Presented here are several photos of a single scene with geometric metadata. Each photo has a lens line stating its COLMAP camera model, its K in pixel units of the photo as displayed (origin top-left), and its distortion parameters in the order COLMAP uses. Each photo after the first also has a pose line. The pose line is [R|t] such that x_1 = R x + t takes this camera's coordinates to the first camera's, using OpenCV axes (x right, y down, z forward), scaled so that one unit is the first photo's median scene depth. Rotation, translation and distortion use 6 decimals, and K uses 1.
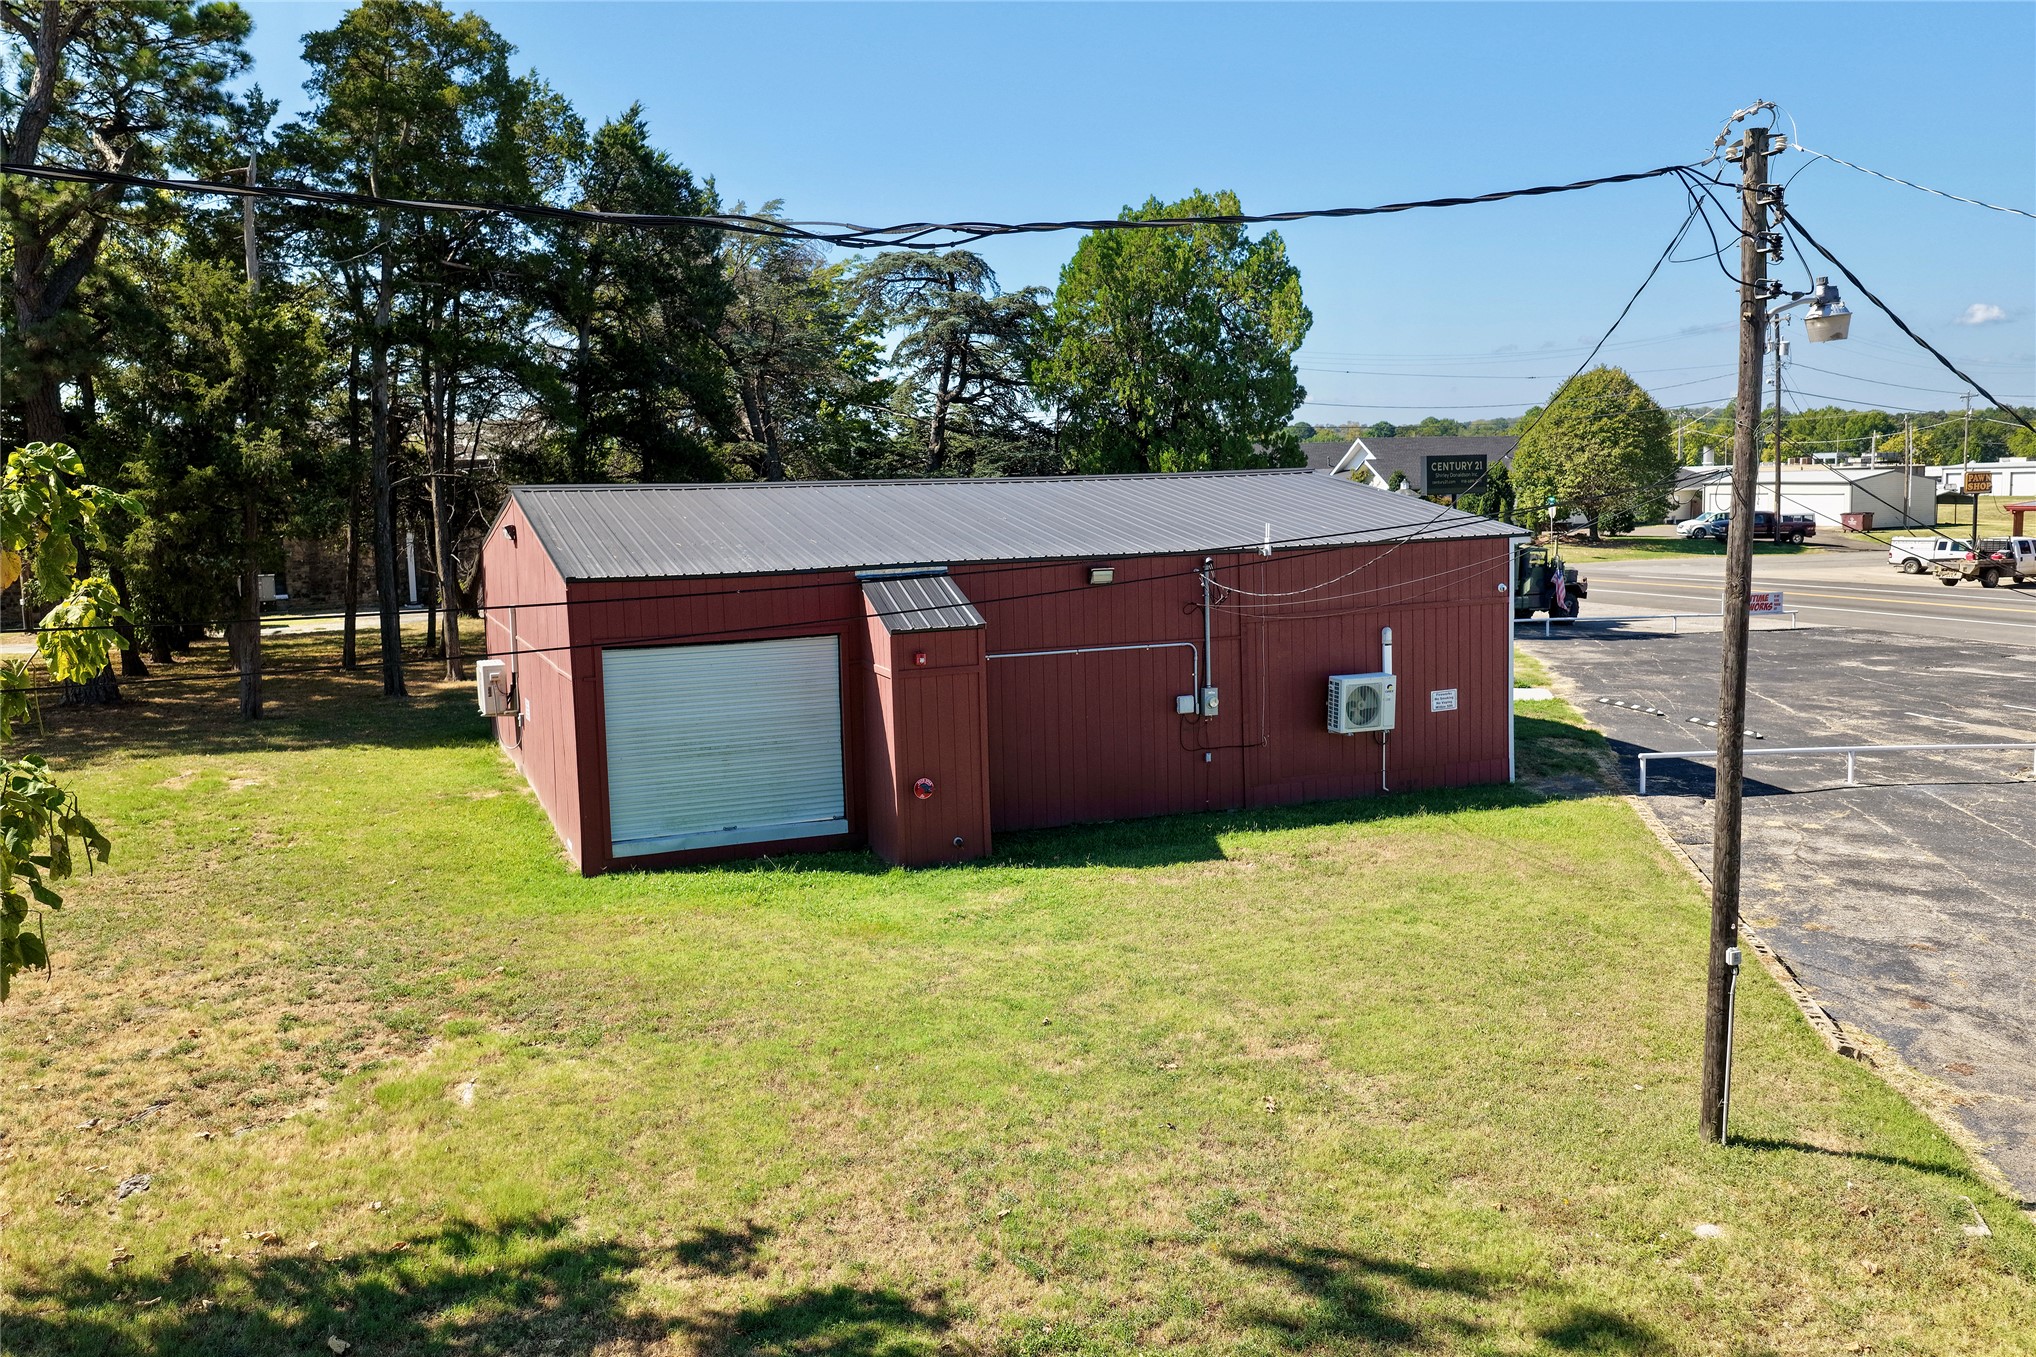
lens RADIAL K [[1686.3, 0, 1022.4], [0, 1686.3, 672.2], [0, 0, 1]] dist [-0.015420, 0.042709]
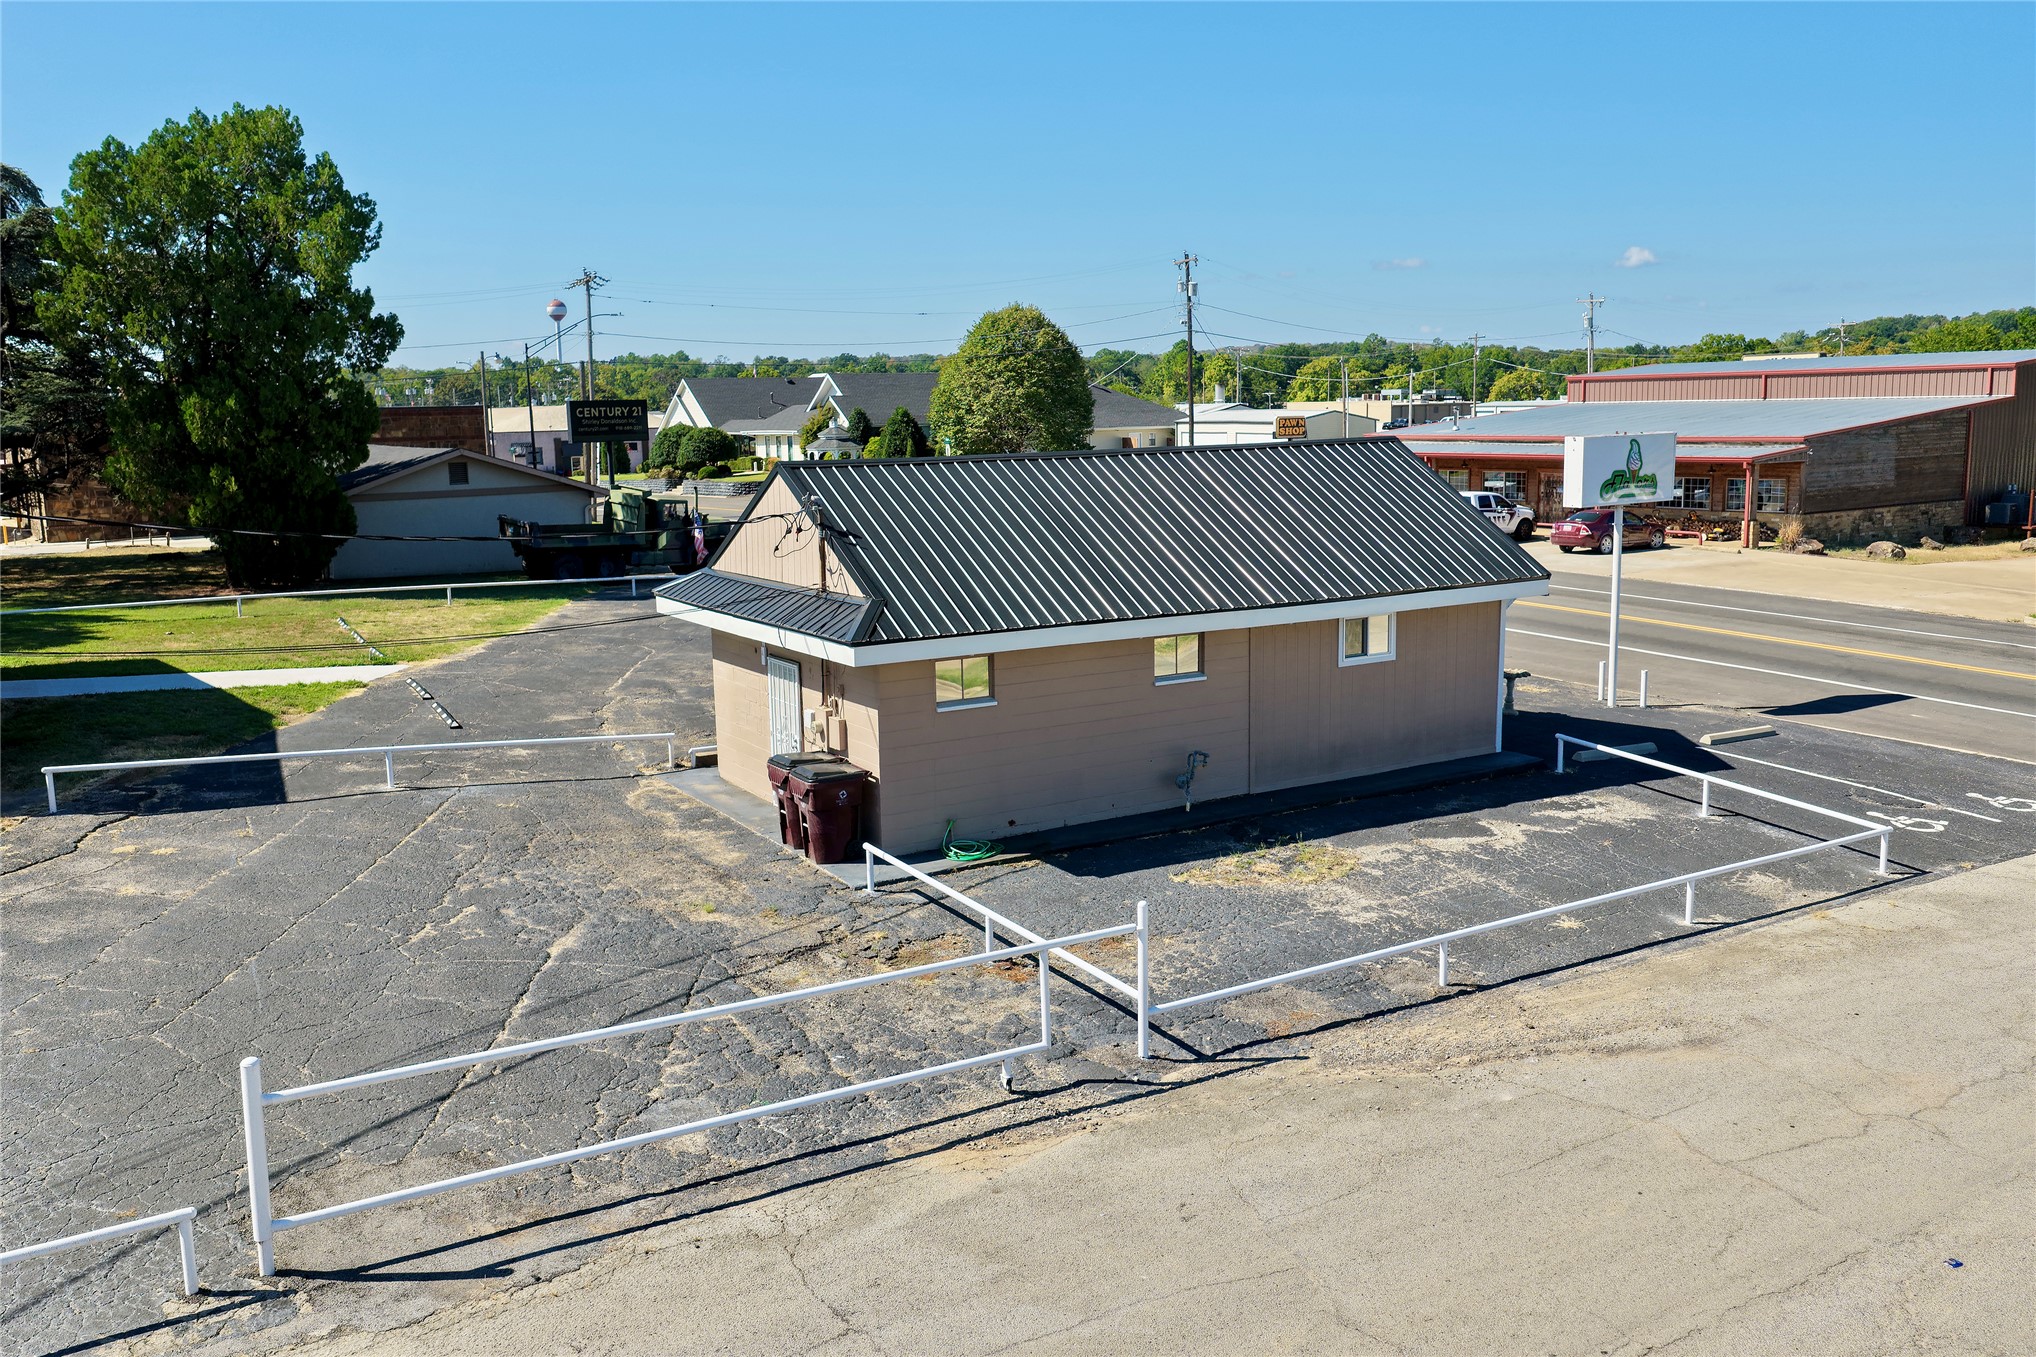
lens RADIAL K [[1686.3, 0, 1022.4], [0, 1686.3, 672.2], [0, 0, 1]] dist [-0.015420, 0.042709]
pose [[0.986195, -0.022881, 0.163998, 0.184744], [0.016218, 0.998992, 0.041857, -0.007335], [-0.164791, -0.038619, 0.985572, 0.017357]]
